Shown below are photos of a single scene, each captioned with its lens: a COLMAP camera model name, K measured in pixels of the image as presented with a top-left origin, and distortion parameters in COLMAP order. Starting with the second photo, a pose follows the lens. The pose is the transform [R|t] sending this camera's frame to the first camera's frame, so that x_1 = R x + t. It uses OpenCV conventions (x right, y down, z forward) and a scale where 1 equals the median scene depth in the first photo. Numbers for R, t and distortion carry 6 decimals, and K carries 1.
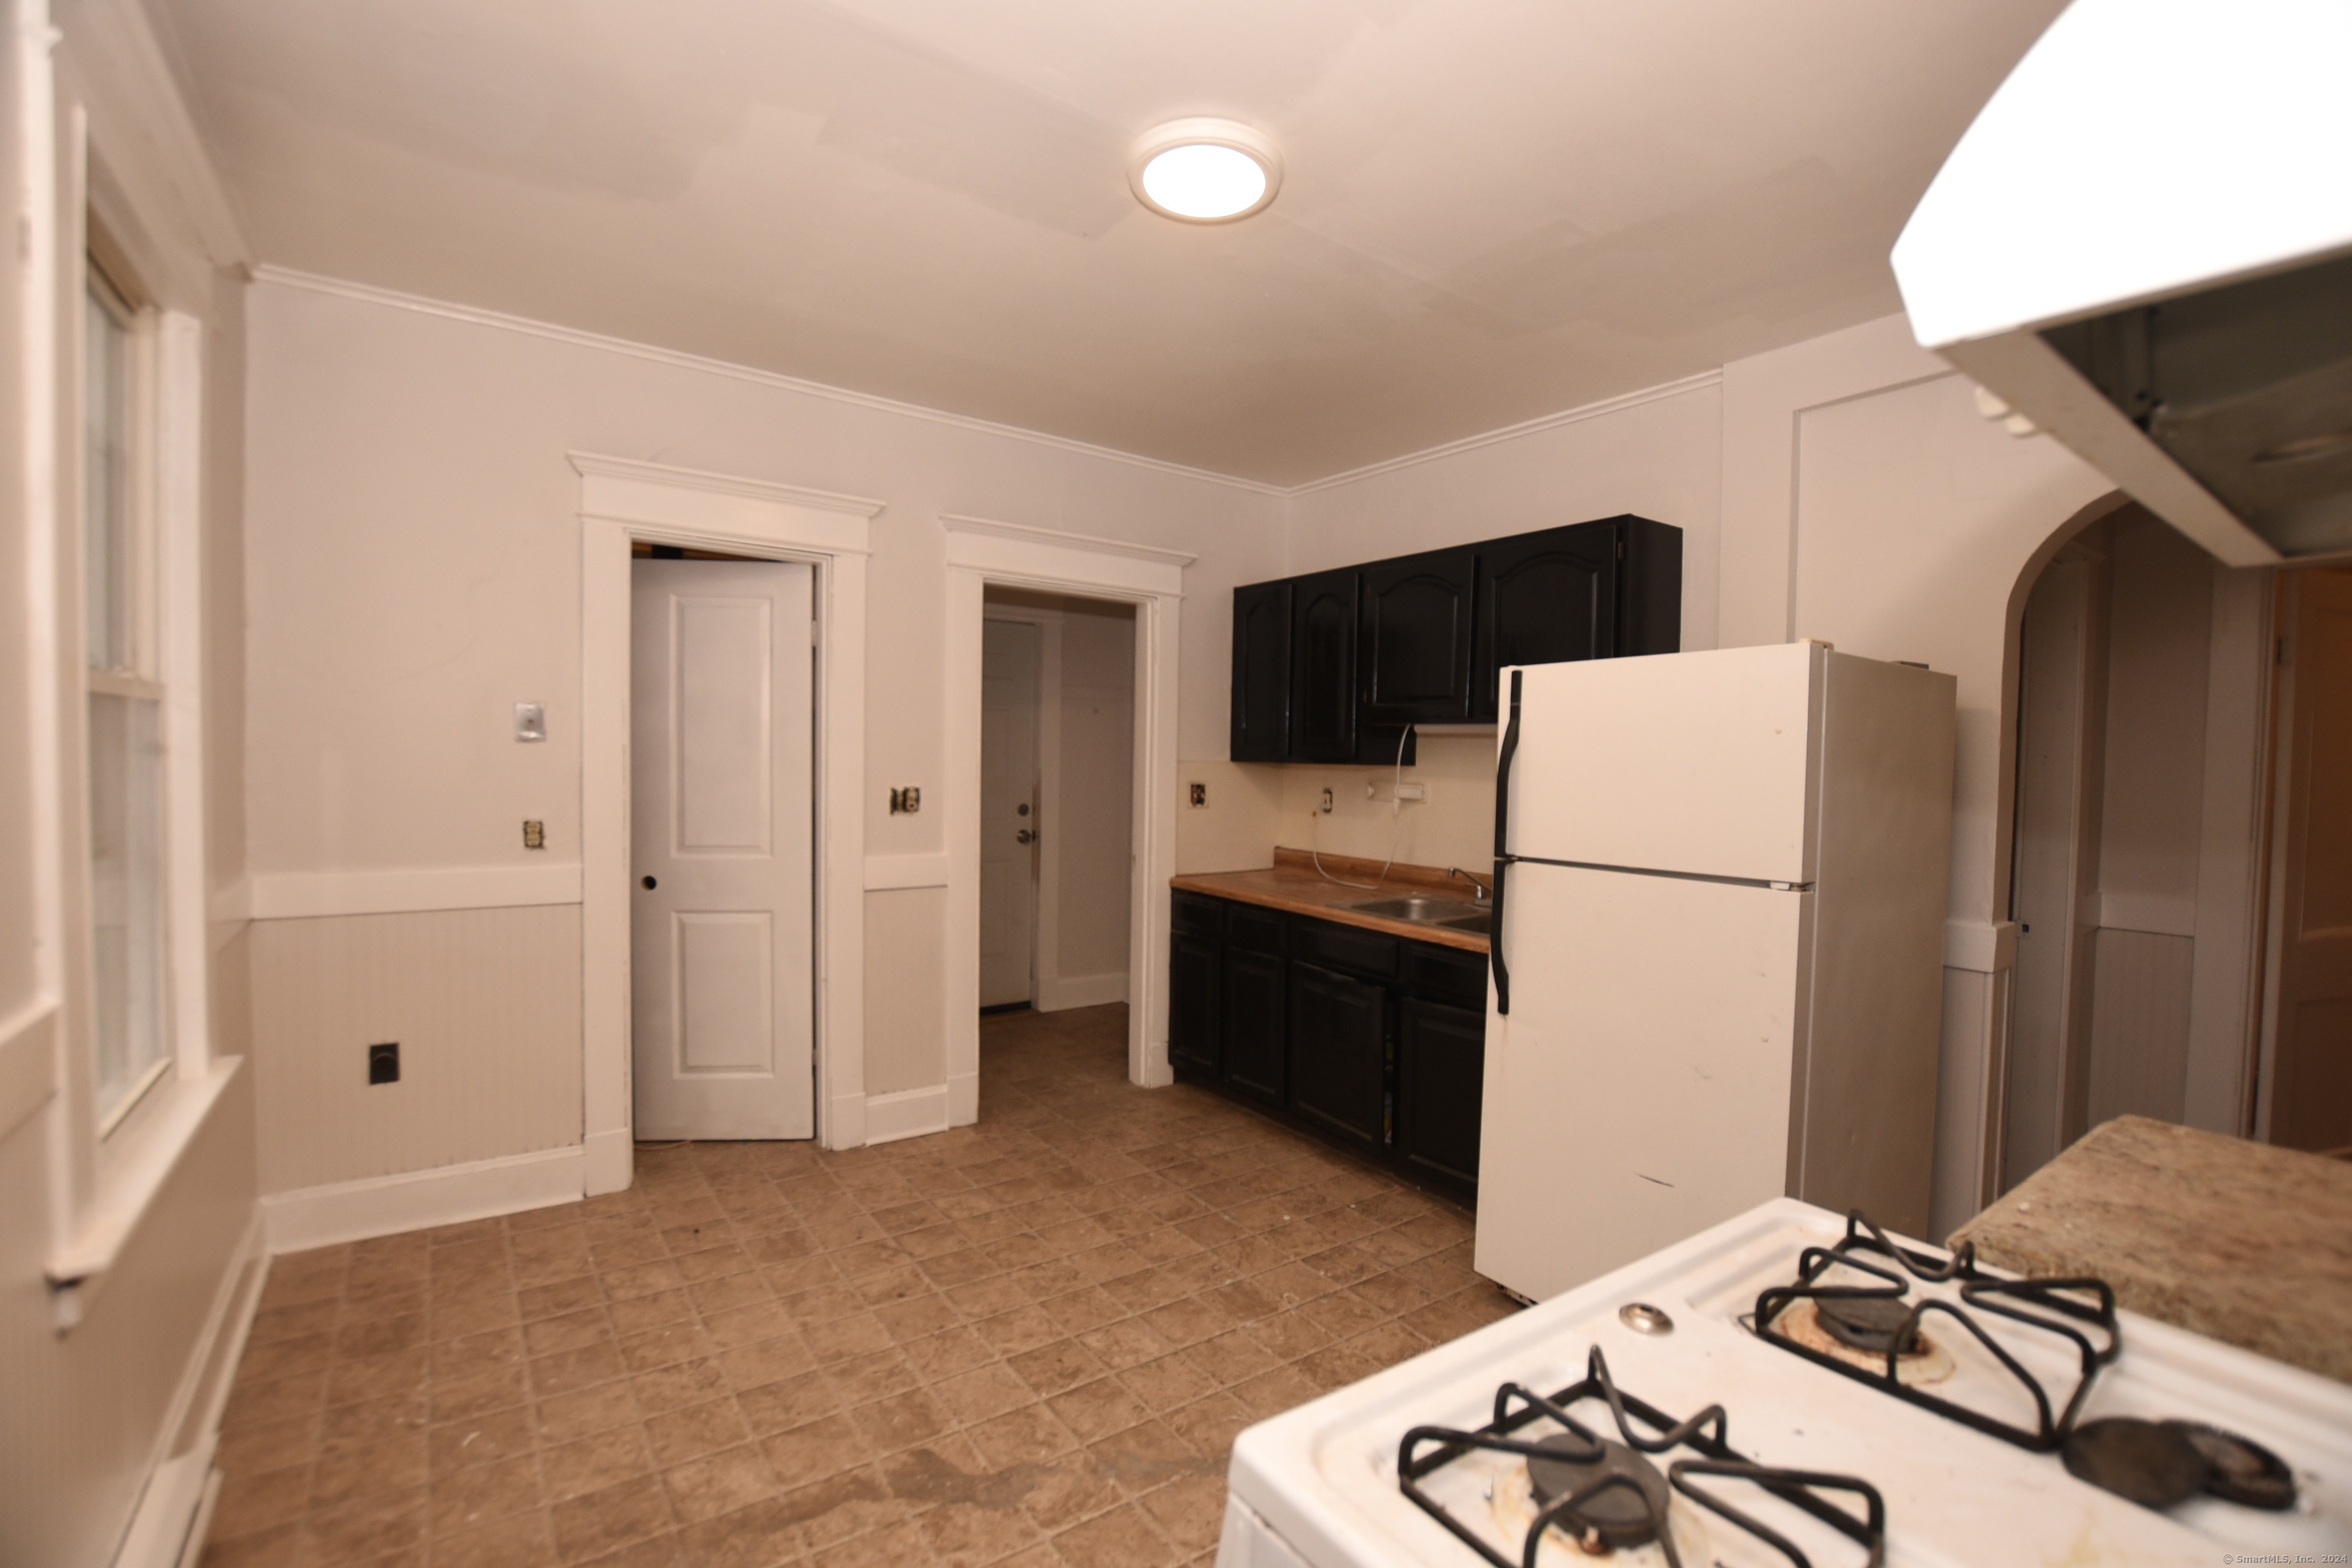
lens RADIAL K [[1035.3, 0, 1172.6], [0, 1035.3, 790.0], [0, 0, 1]] dist [-0.036431, 0.006163]
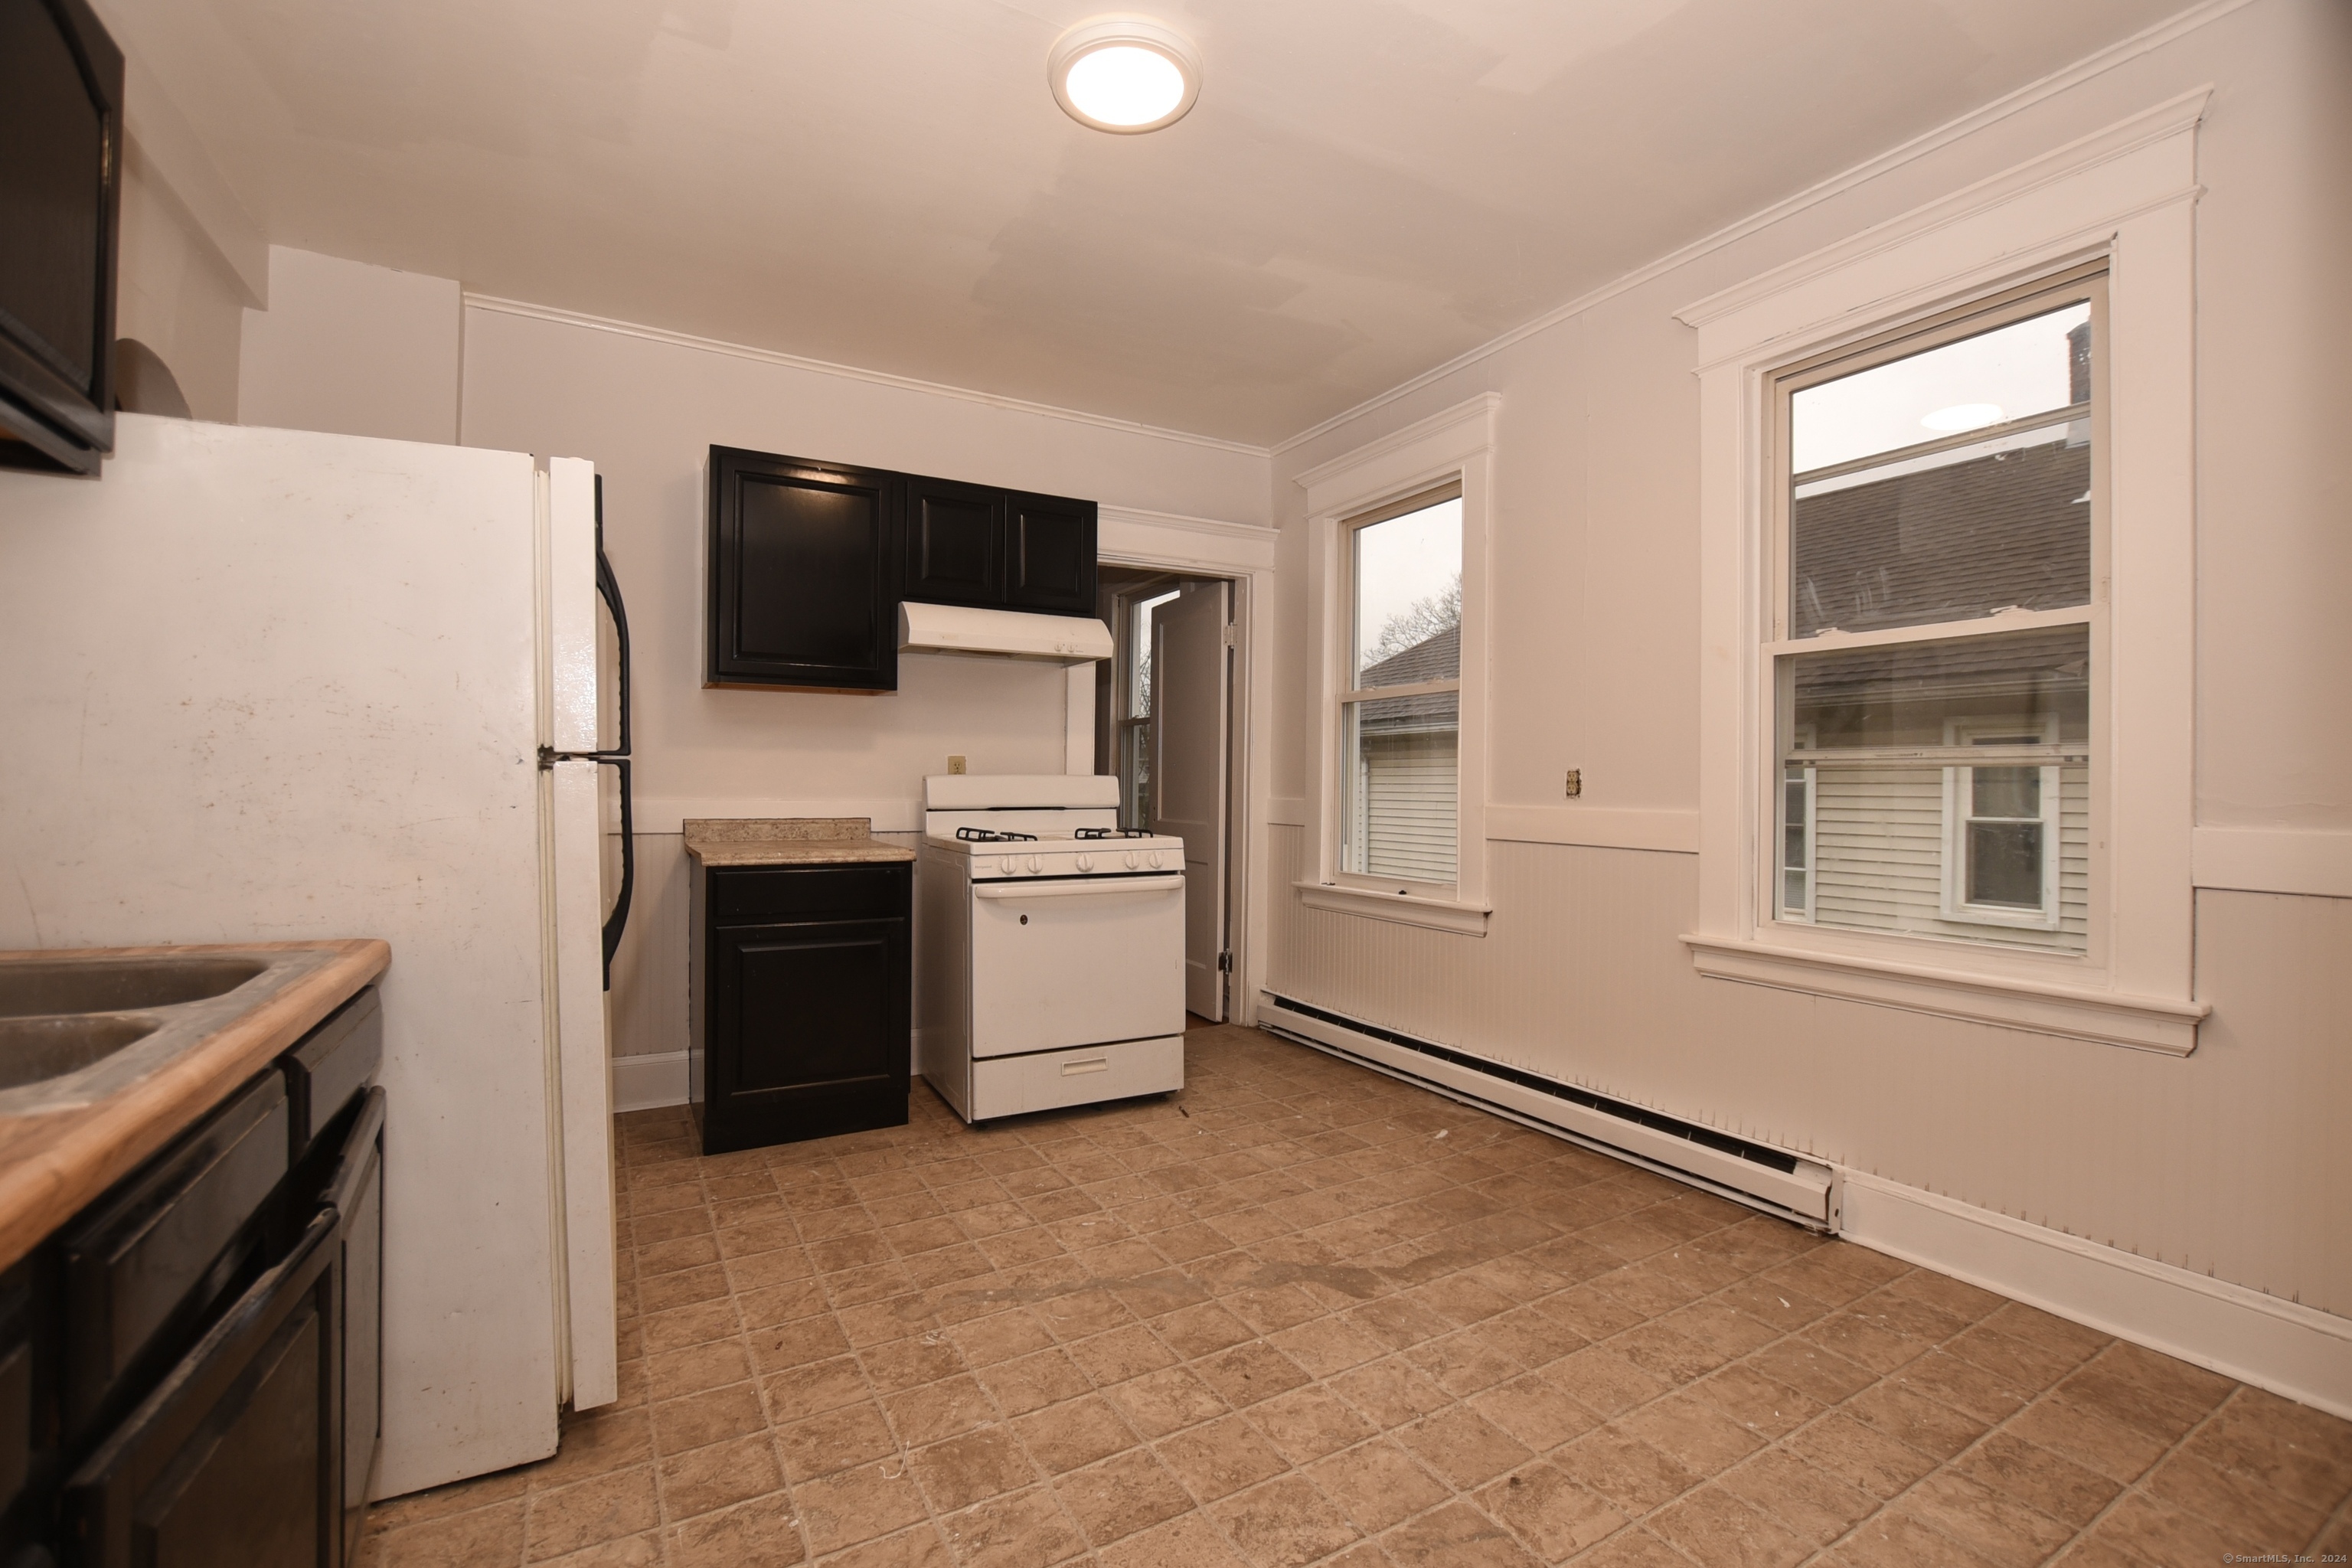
lens RADIAL K [[1035.3, 0, 1172.6], [0, 1035.3, 790.0], [0, 0, 1]] dist [-0.036431, 0.006163]
pose [[-0.994195, -0.026887, 0.104179, -0.129149], [-0.023296, 0.999097, 0.035541, 0.064502], [-0.105040, 0.032908, -0.993923, 1.884281]]
